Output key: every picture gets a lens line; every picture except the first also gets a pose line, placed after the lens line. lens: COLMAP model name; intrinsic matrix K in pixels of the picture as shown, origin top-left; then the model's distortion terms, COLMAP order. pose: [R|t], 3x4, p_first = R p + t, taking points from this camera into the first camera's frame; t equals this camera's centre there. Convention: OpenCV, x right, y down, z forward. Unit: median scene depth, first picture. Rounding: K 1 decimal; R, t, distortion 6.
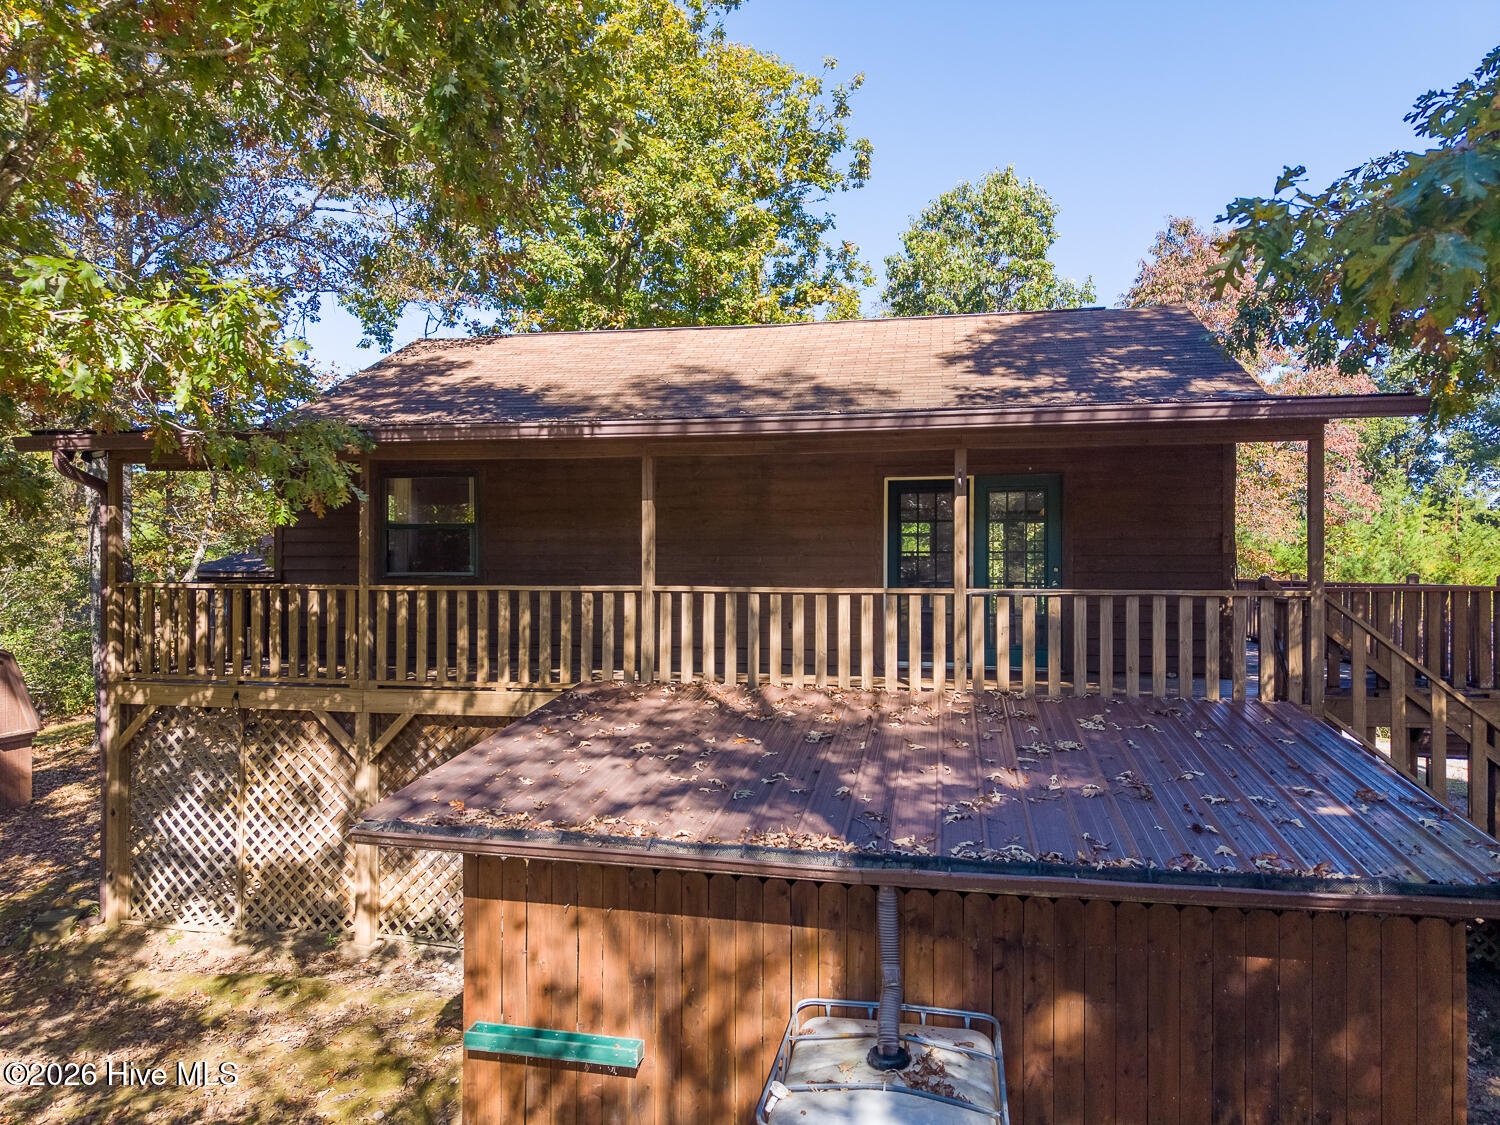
lens RADIAL K [[999.8, 0, 750.0], [0, 999.8, 562.5], [0, 0, 1]] dist [0.037352, -0.032821]
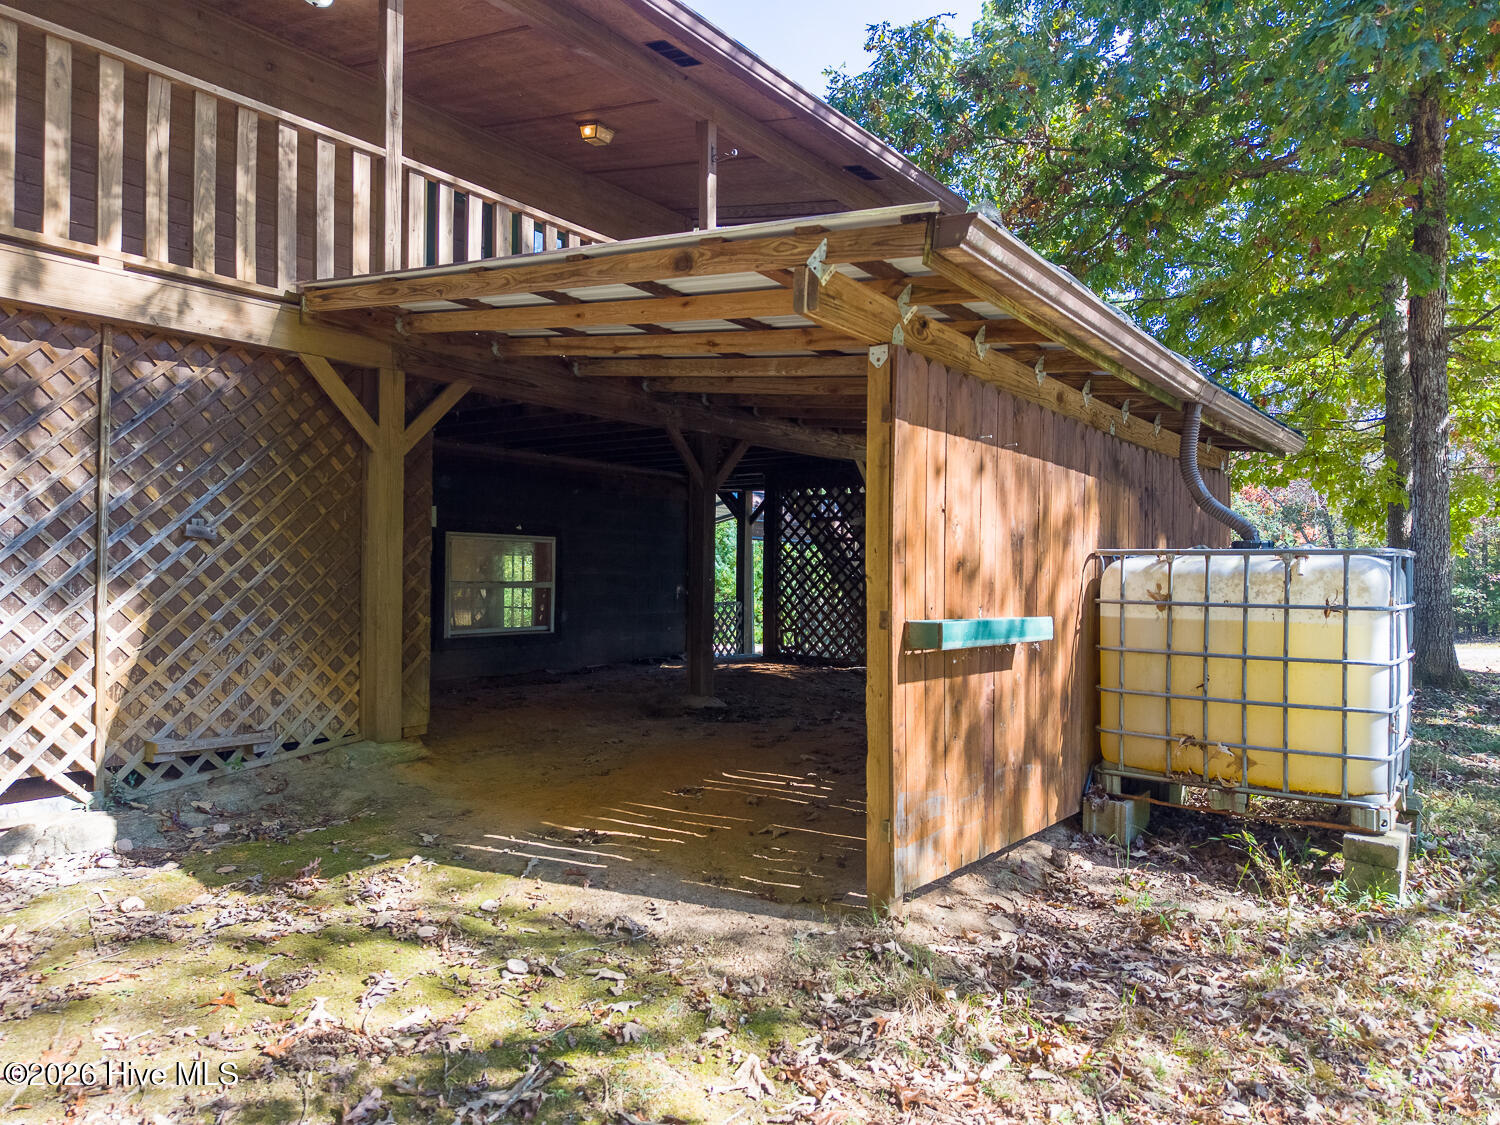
lens RADIAL K [[999.8, 0, 750.0], [0, 999.8, 562.5], [0, 0, 1]] dist [0.037352, -0.032821]
pose [[0.441636, 0.011964, 0.897114, -0.543344], [-0.014353, 0.999877, -0.006269, 0.267857], [-0.897079, -0.010107, 0.441754, 0.514840]]
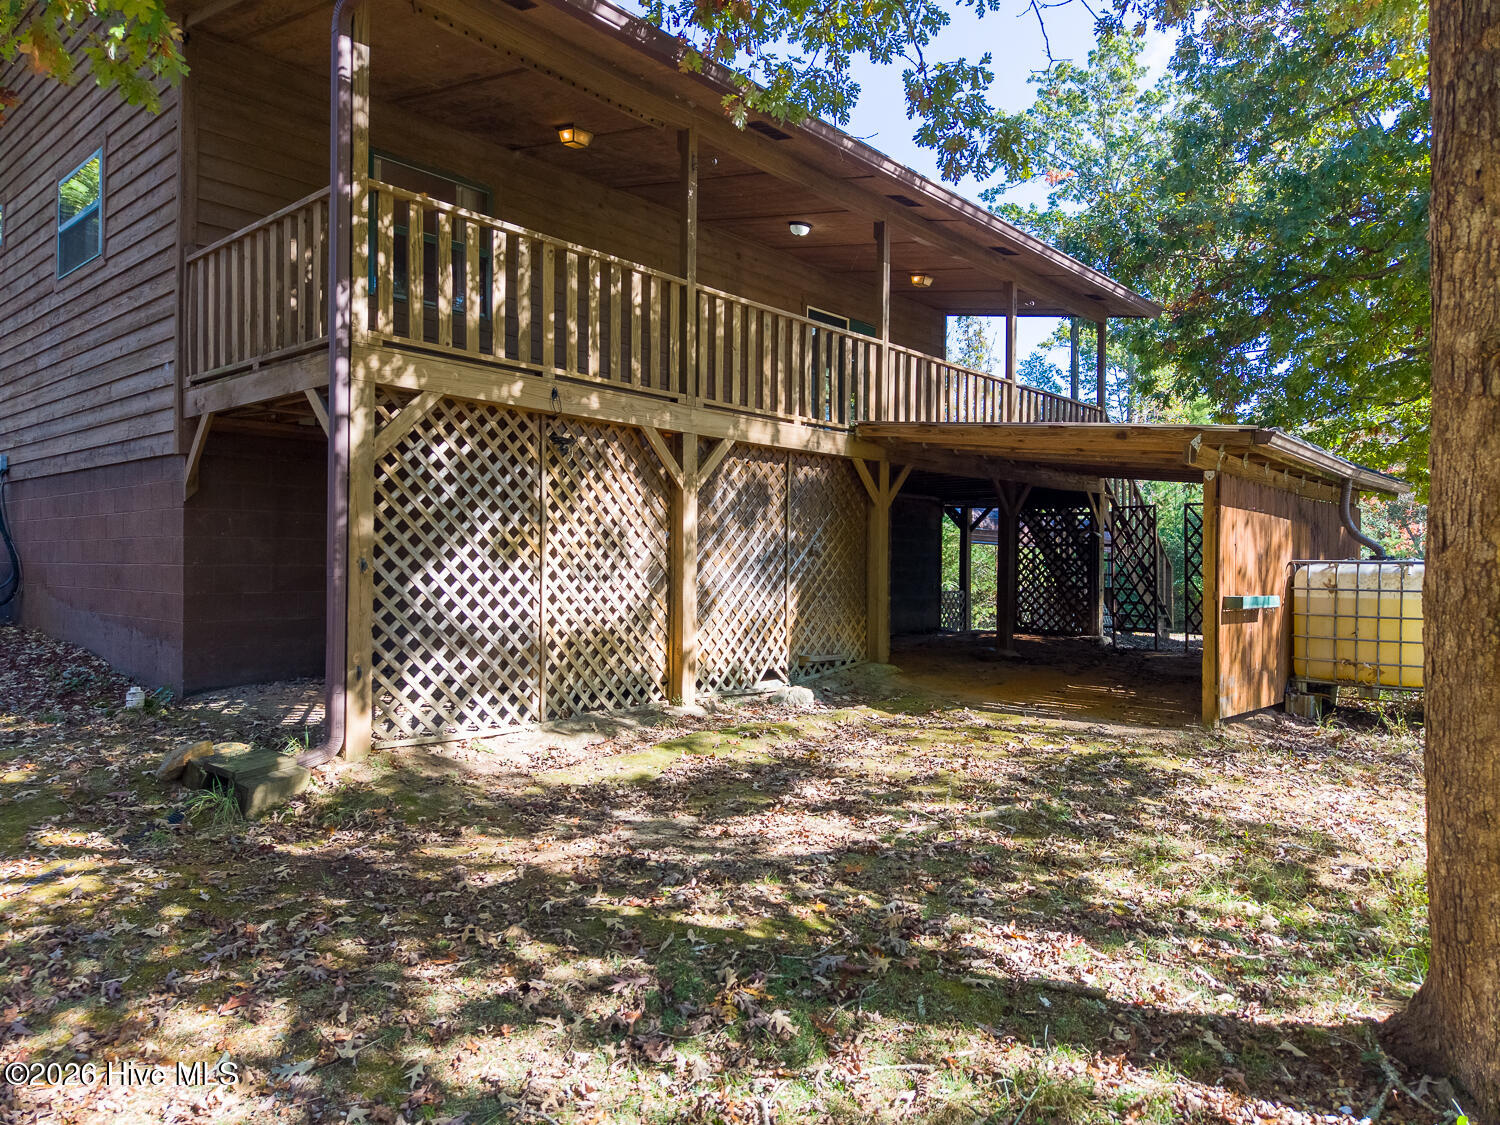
lens RADIAL K [[999.8, 0, 750.0], [0, 999.8, 562.5], [0, 0, 1]] dist [0.037352, -0.032821]
pose [[0.507408, 0.003770, 0.861698, -1.114878], [-0.014605, 0.999884, 0.004225, 0.260552], [-0.861582, -0.014729, 0.507404, 0.543516]]
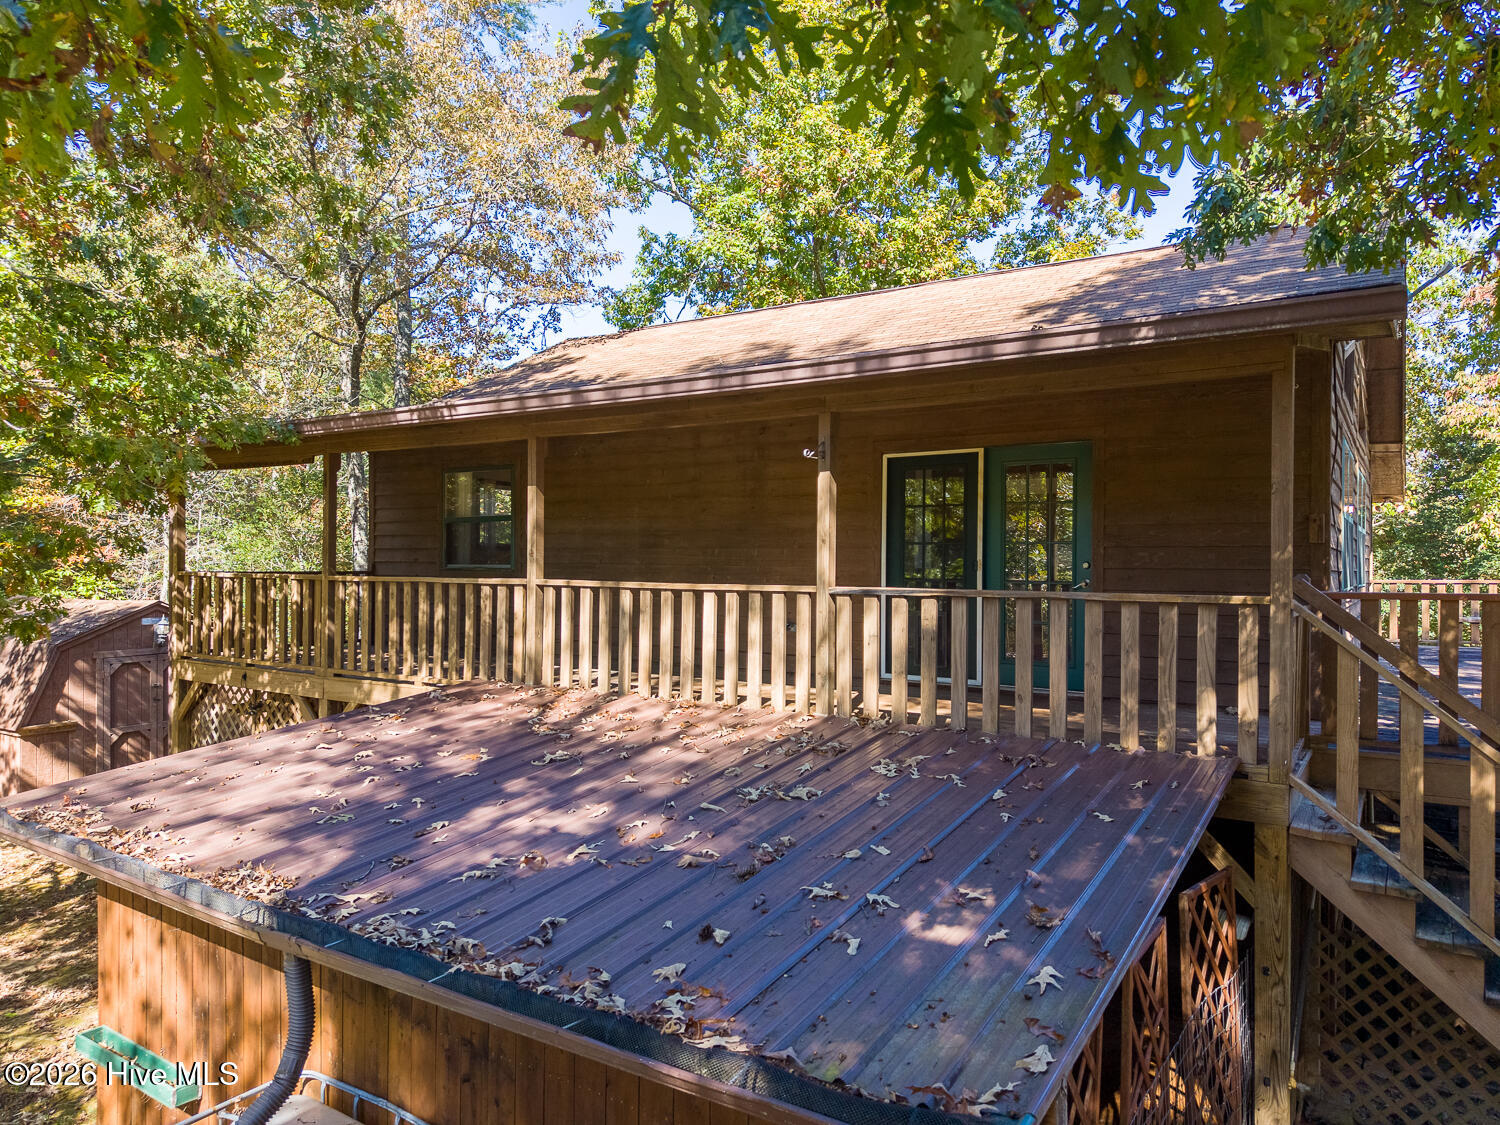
lens RADIAL K [[1009.4, 0, 750.0], [0, 1009.4, 562.5], [0, 0, 1]] dist [0.004359, -0.002711]
pose [[0.927686, 0.005417, -0.373322, 0.416416], [-0.004739, 0.999985, 0.002736, 0.004430], [0.373331, -0.000769, 0.927698, 0.211282]]
